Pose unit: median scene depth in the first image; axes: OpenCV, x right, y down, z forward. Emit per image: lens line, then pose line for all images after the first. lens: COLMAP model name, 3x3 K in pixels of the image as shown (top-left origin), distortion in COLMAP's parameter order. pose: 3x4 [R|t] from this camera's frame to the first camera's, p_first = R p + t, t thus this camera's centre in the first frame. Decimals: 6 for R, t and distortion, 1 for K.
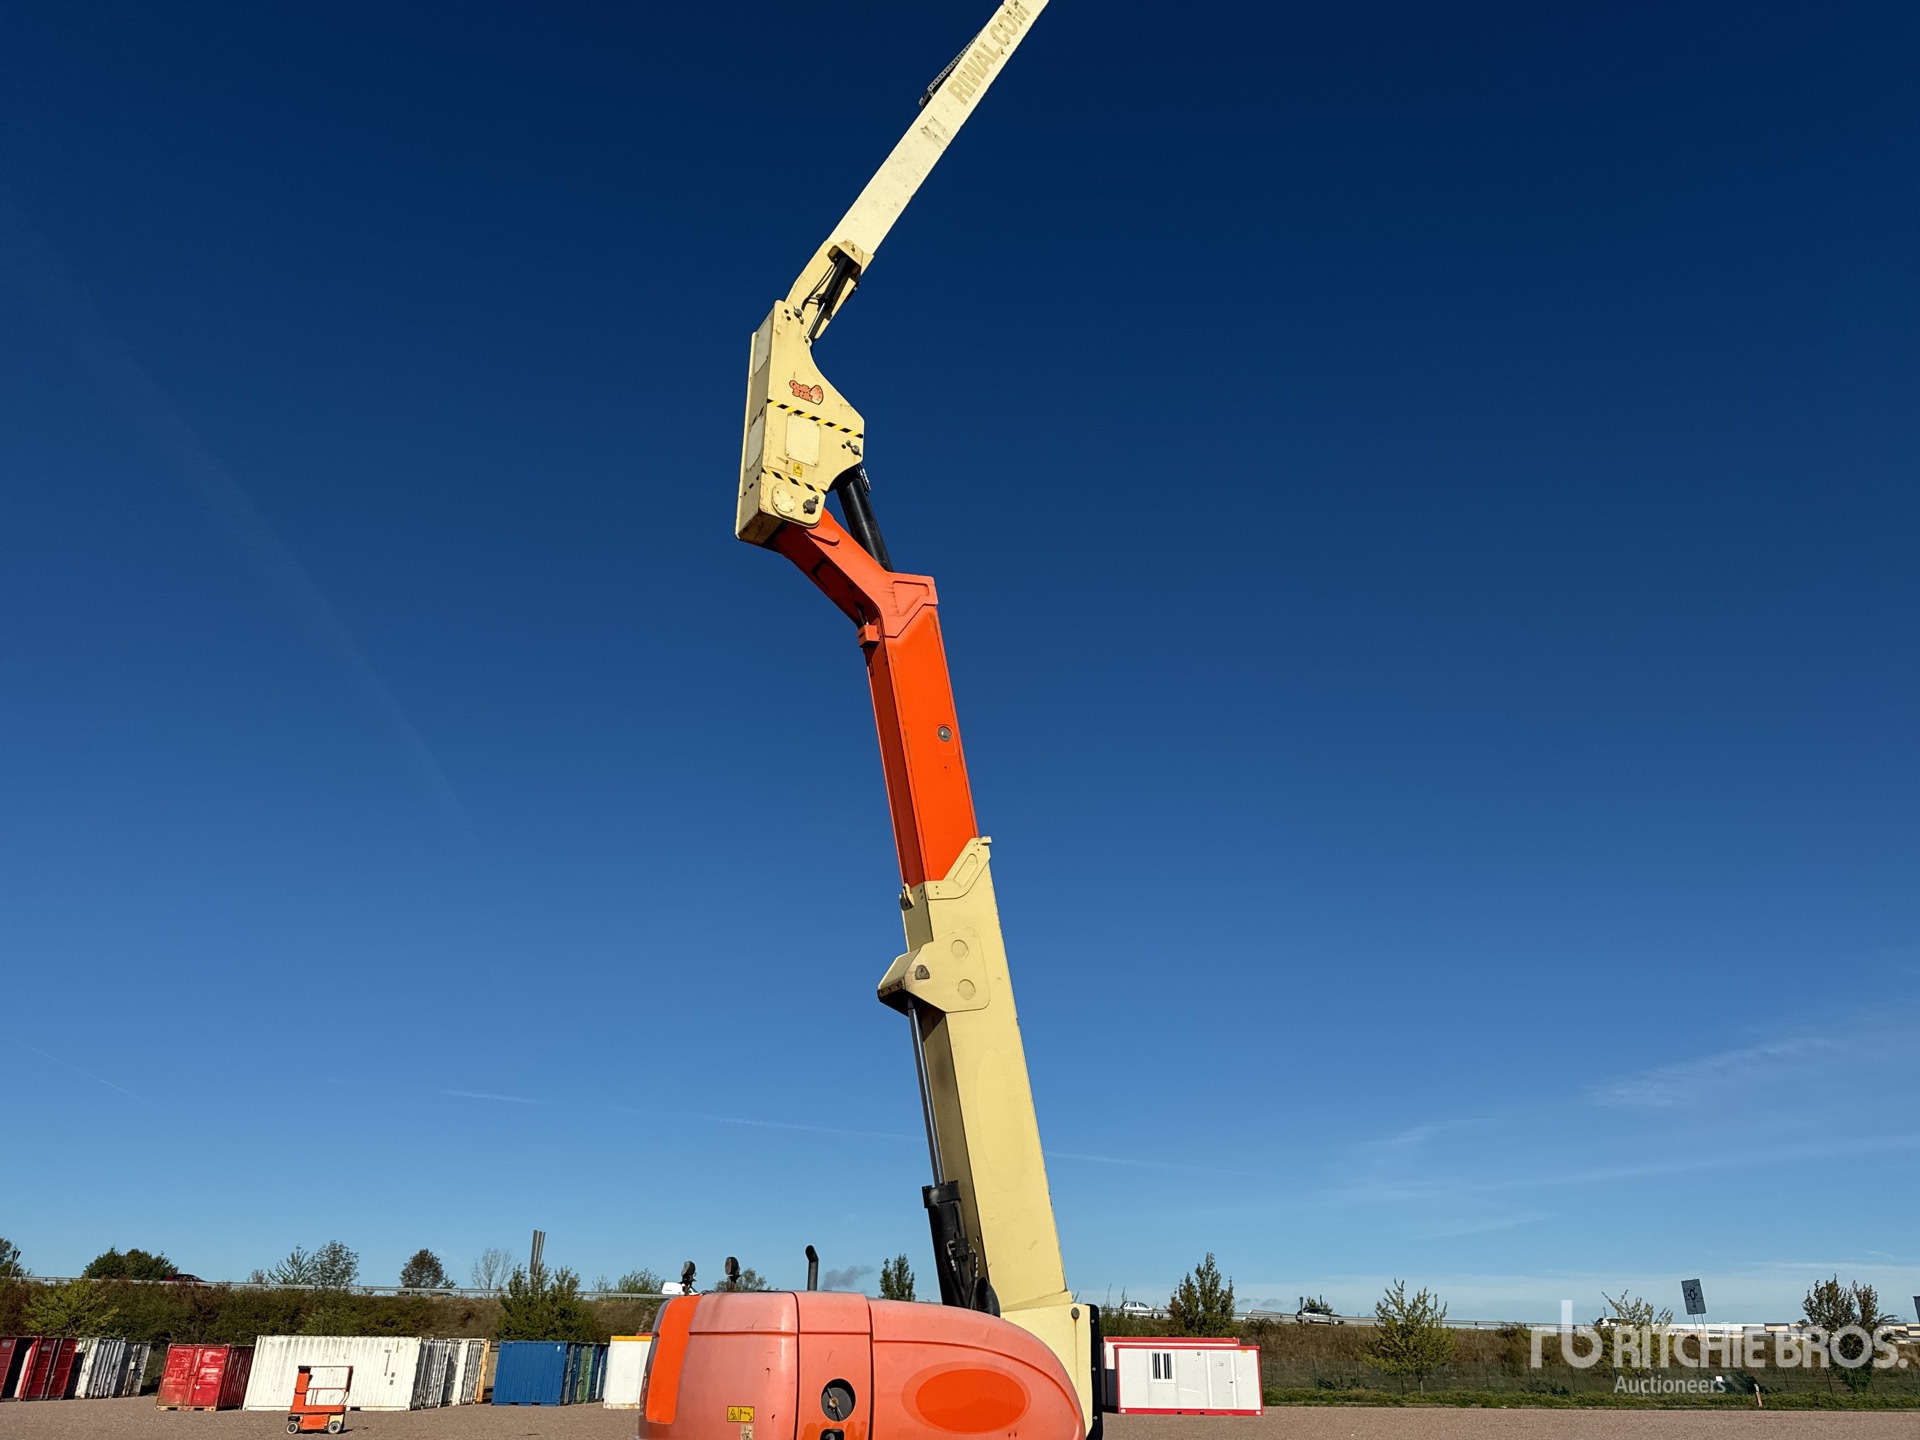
lens RADIAL K [[1358.1, 0, 960.1], [0, 1358.1, 700.5], [0, 0, 1]] dist [0.006350, -0.006850]
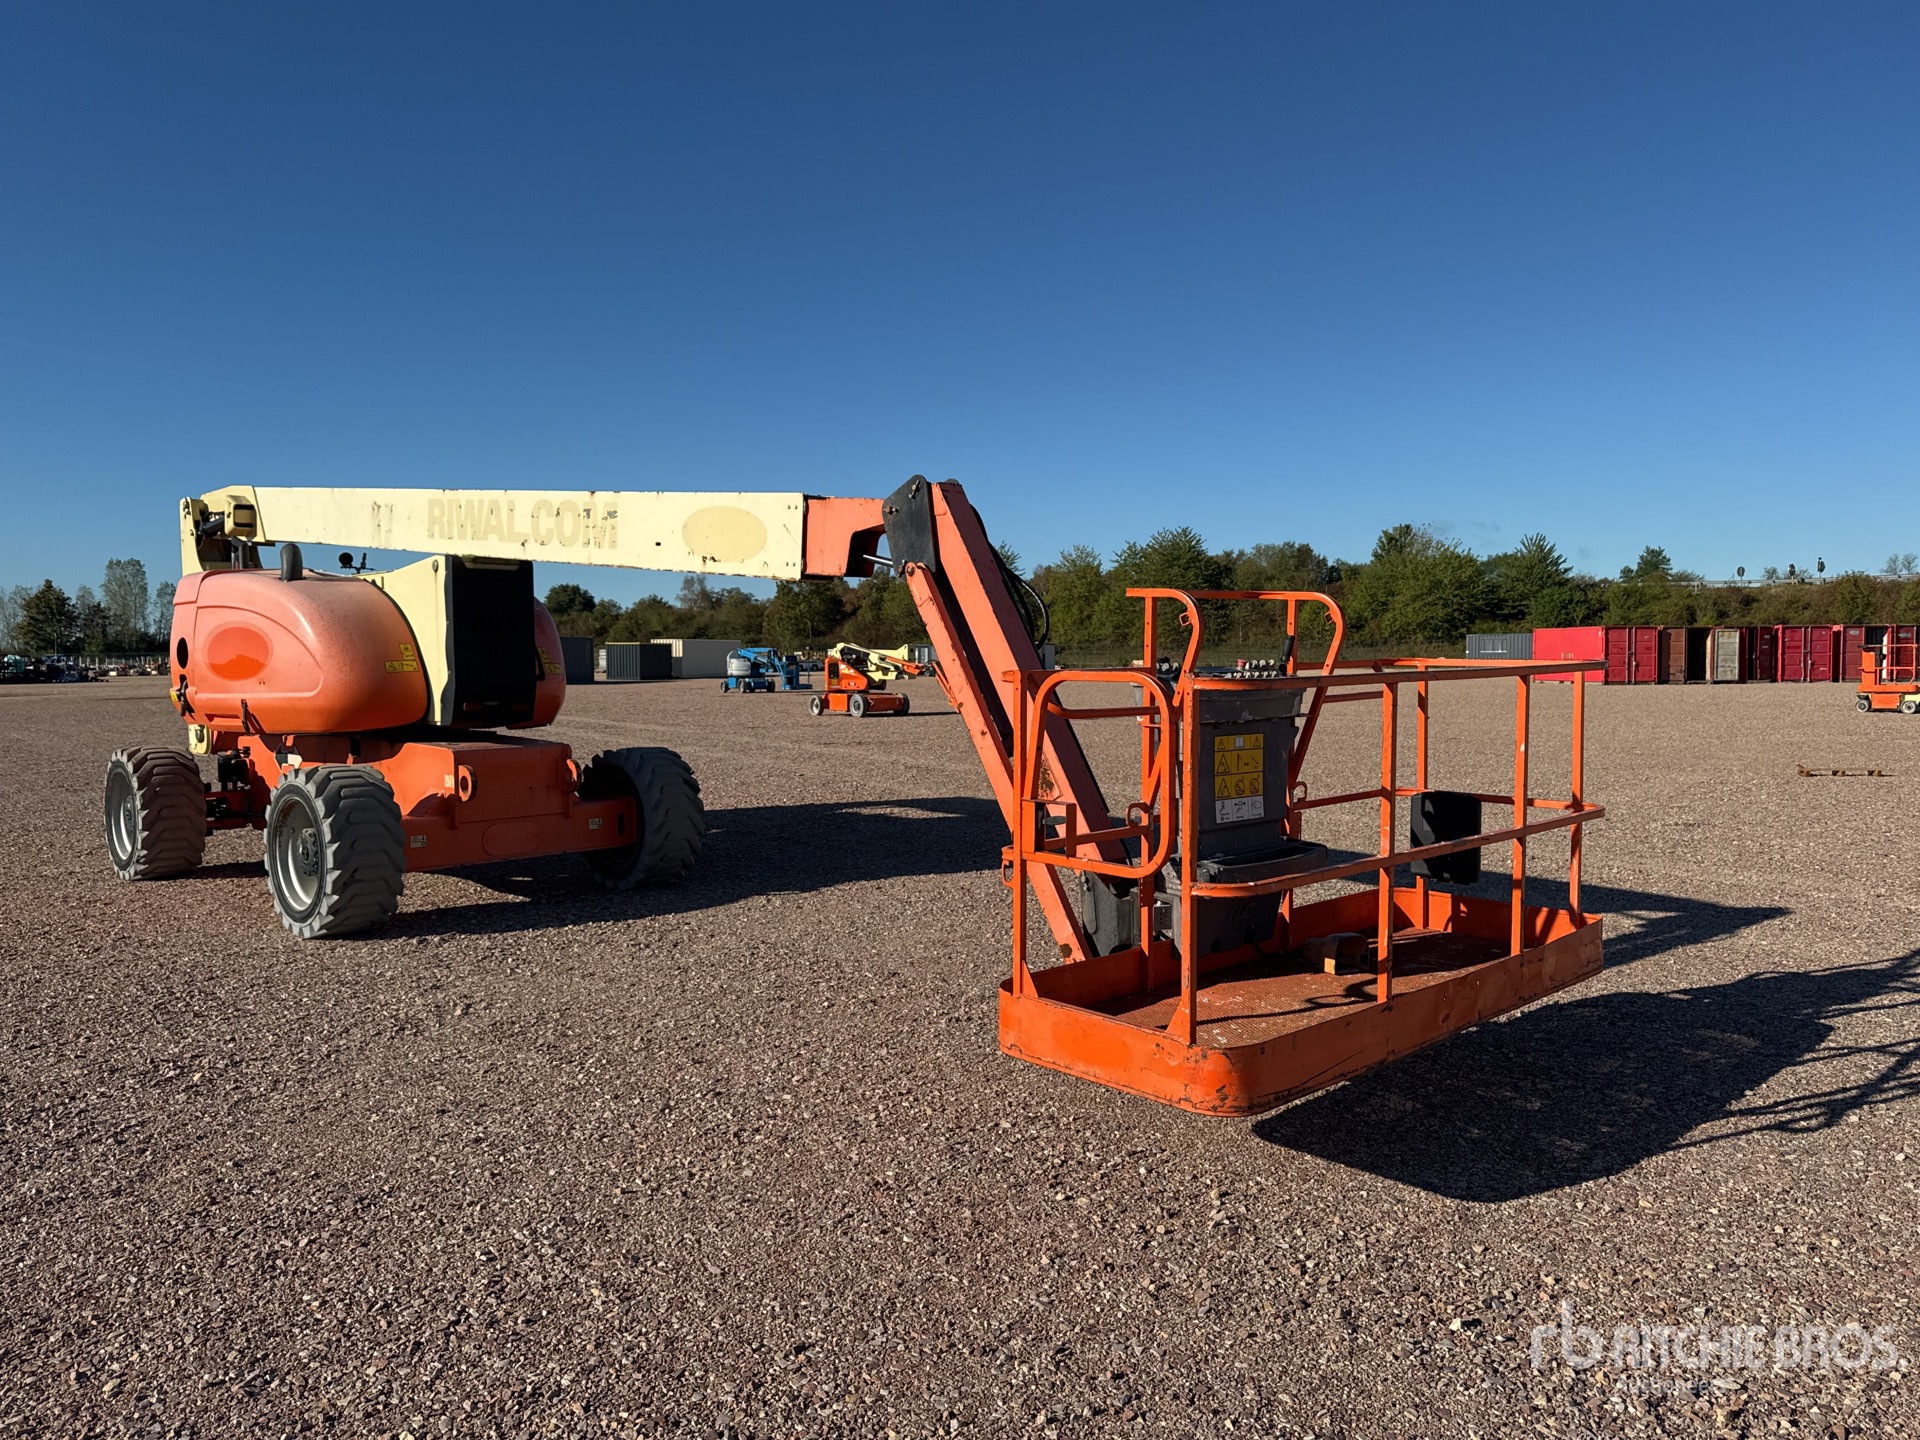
lens RADIAL K [[1364.1, 0, 960.0], [0, 1364.1, 720.0], [0, 0, 1]] dist [0.094549, -0.135141]
pose [[0.240740, 0.035251, -0.969949, 0.261800], [0.435411, 0.889218, 0.140386, 0.141153], [0.867445, -0.456123, 0.198722, 0.270813]]
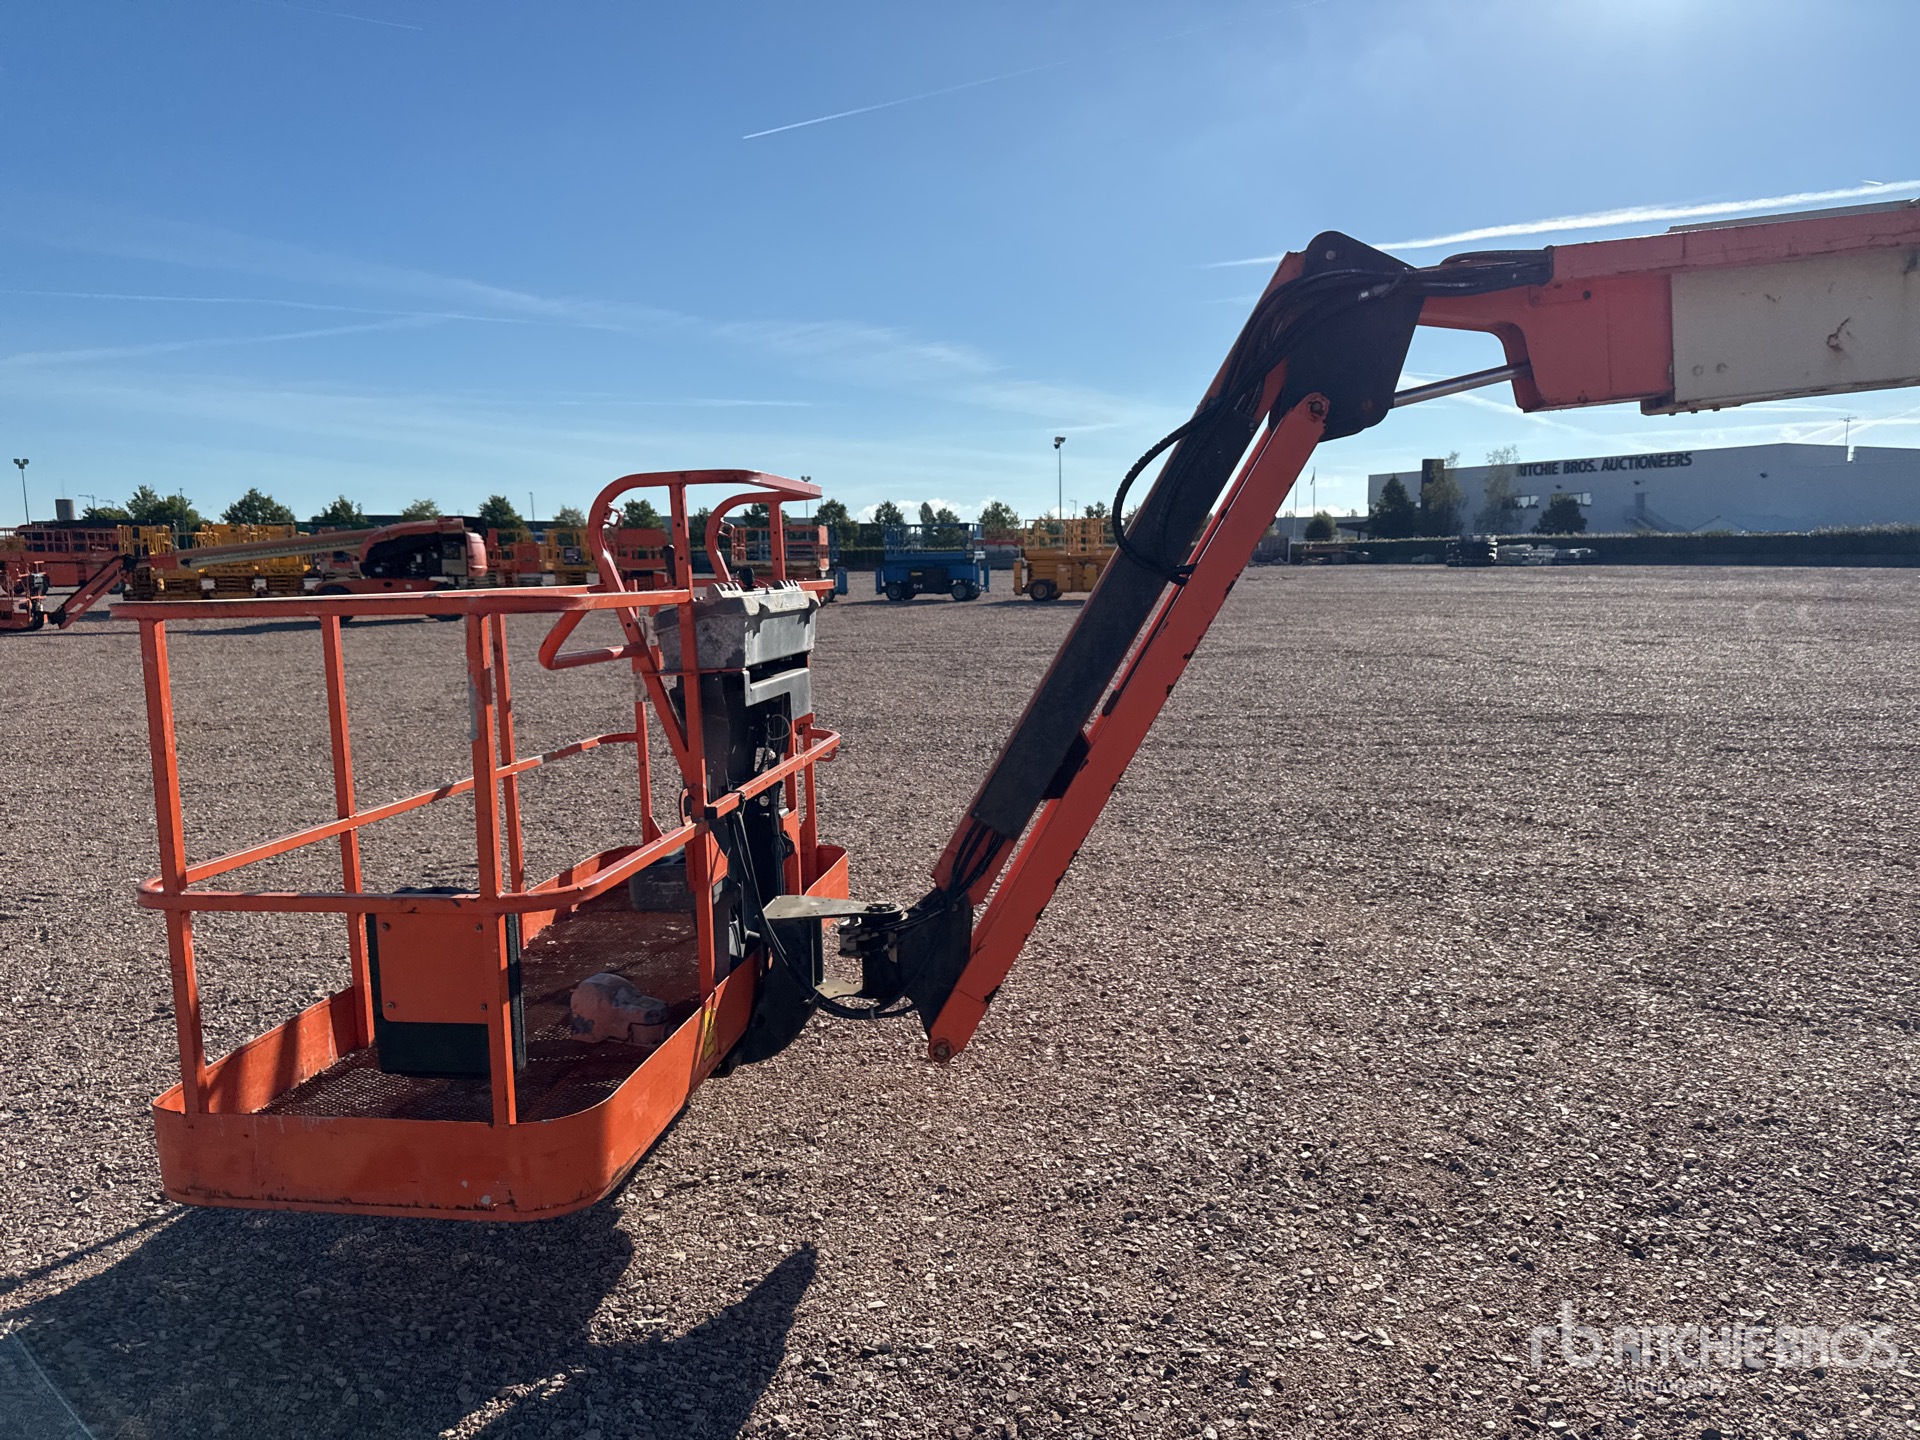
lens RADIAL K [[1352.5, 0, 949.6], [0, 1352.5, 713.7], [0, 0, 1]] dist [0.054263, -0.063119]
pose [[-0.800213, -0.073680, 0.595172, 0.077348], [-0.261217, 0.936158, -0.235316, 0.191322], [-0.539838, -0.343772, -0.768373, 0.379854]]
